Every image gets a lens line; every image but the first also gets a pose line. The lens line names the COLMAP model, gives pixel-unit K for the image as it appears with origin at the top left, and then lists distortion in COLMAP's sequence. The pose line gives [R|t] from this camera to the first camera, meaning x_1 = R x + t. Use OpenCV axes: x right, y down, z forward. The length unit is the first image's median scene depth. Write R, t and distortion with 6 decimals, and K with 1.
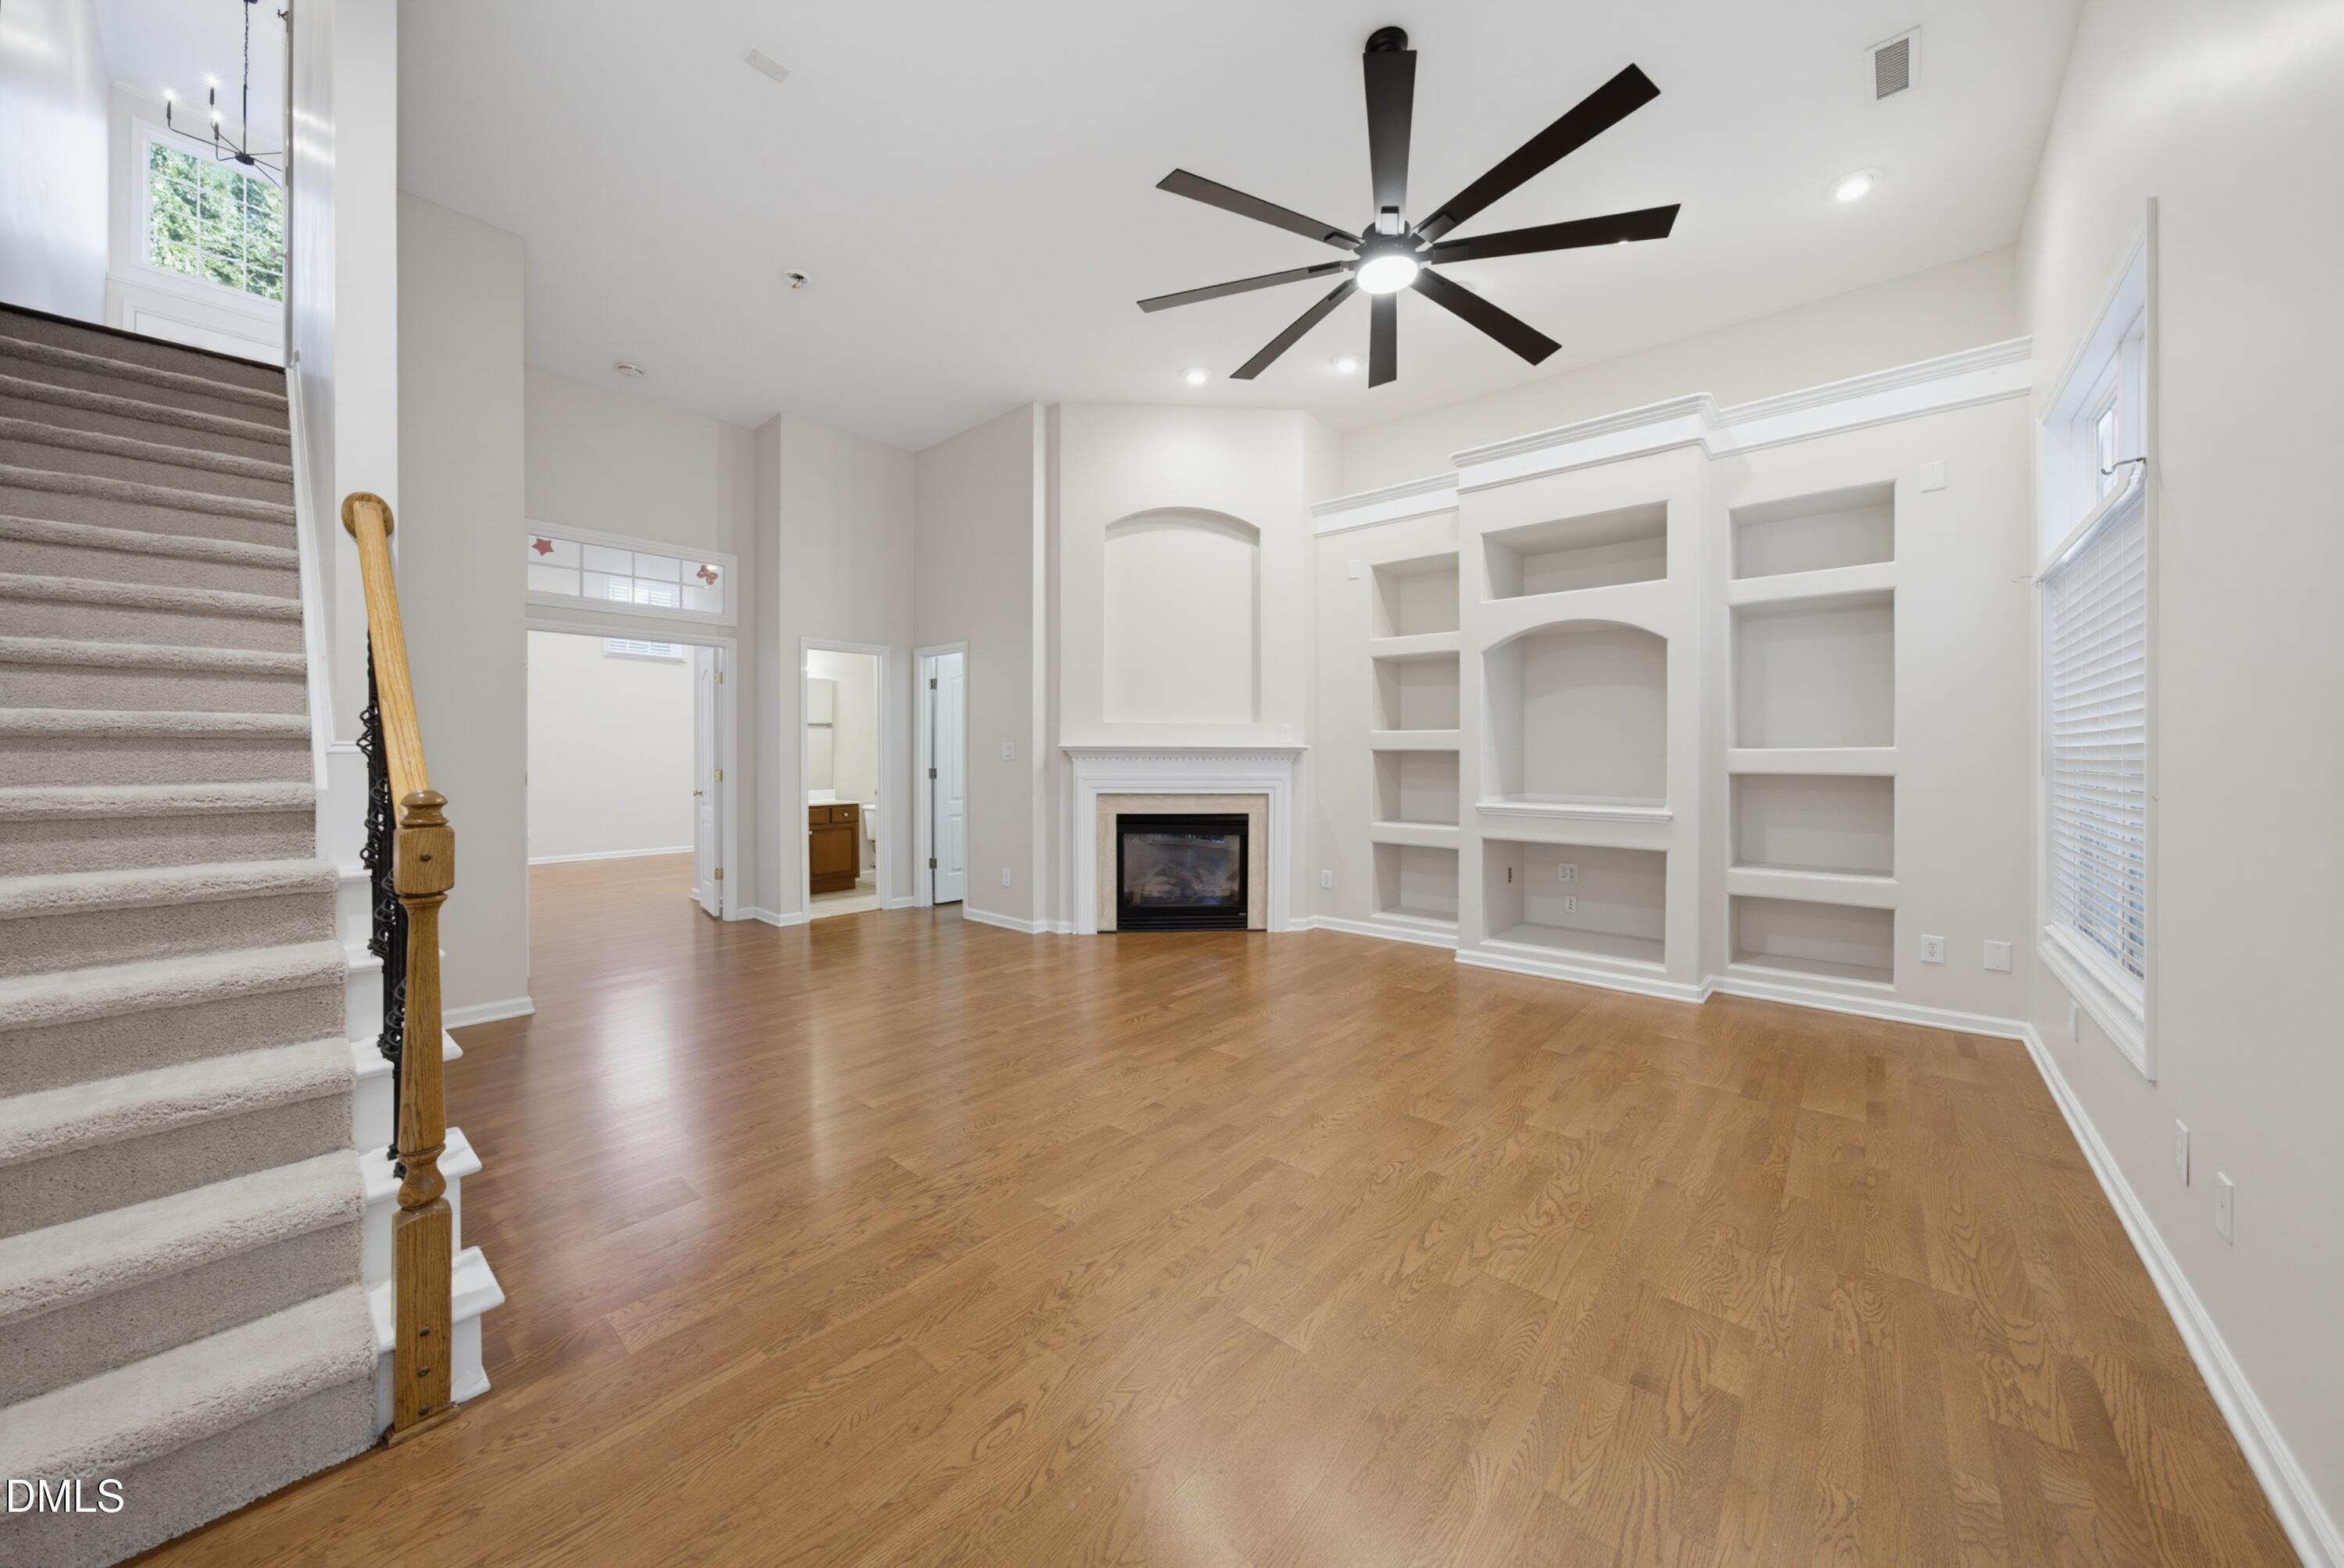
lens RADIAL K [[802.1, 0, 1170.7], [0, 802.1, 759.4], [0, 0, 1]] dist [-0.013151, 0.000132]
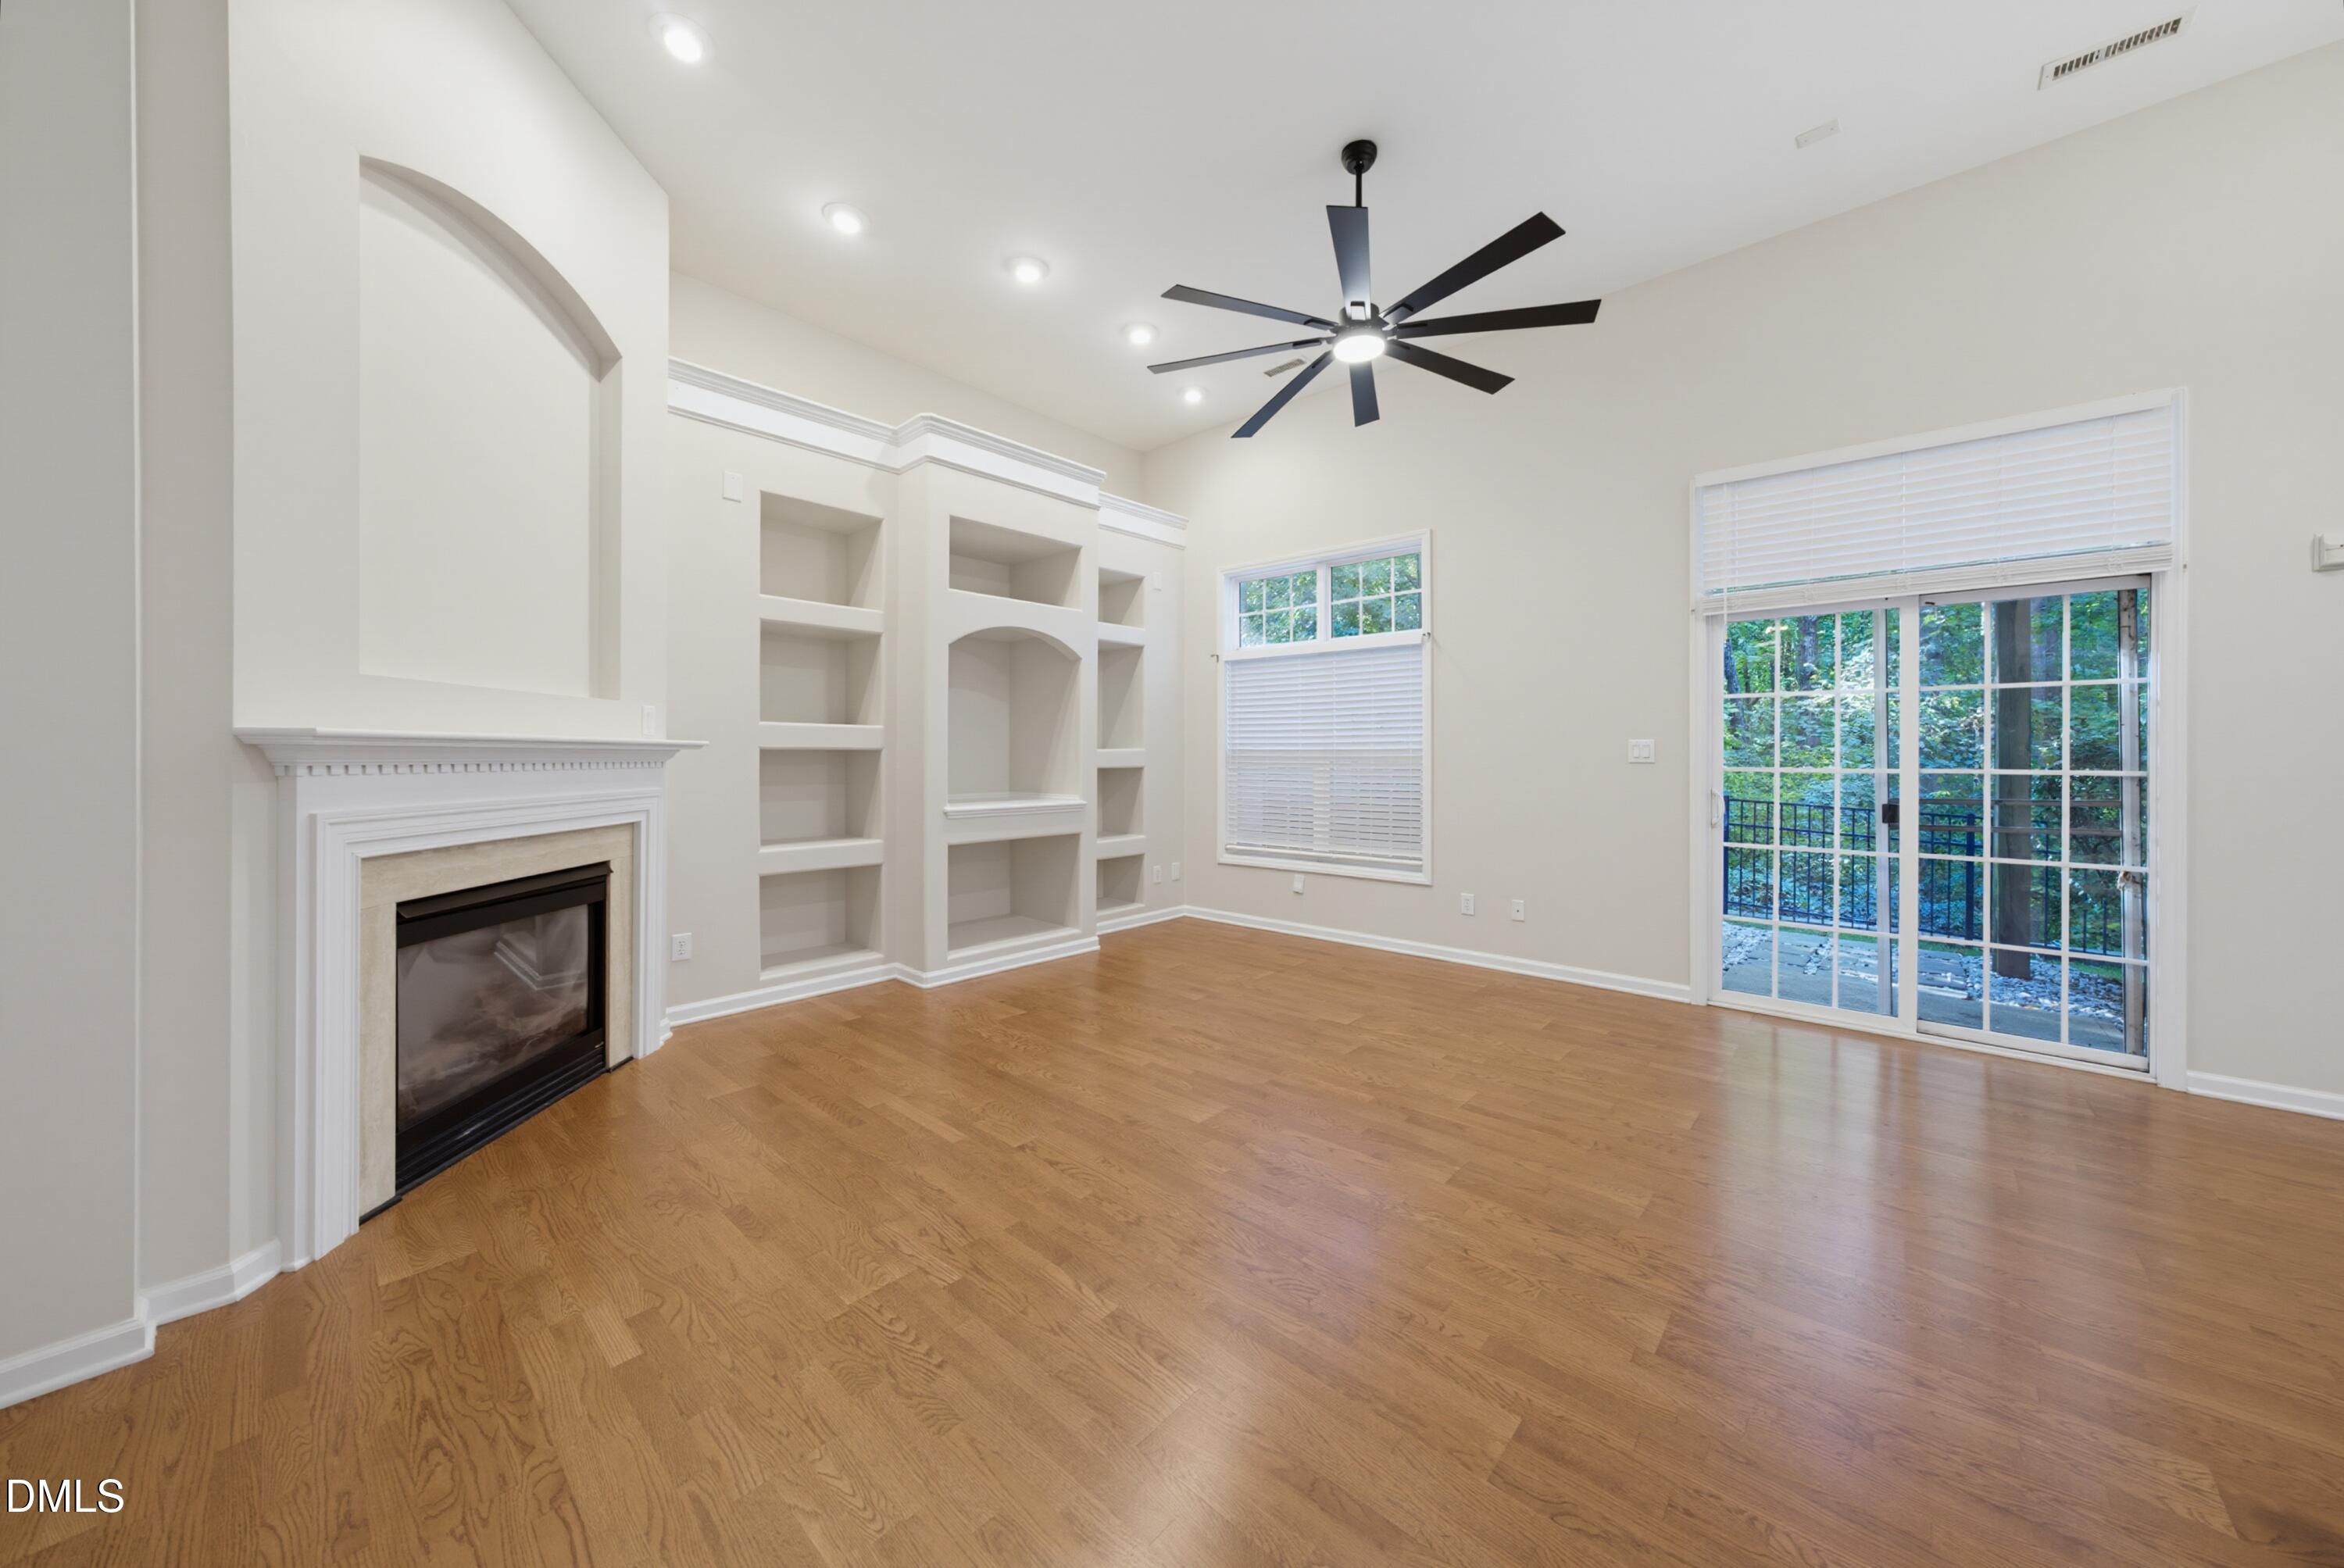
lens RADIAL K [[802.1, 0, 1168.3], [0, 802.1, 764.4], [0, 0, 1]] dist [-0.013151, 0.000132]
pose [[0.036209, -0.013924, 0.999247, -0.519619], [0.006923, 0.999882, 0.013682, -0.005645], [-0.999320, 0.006423, 0.036301, 0.696326]]
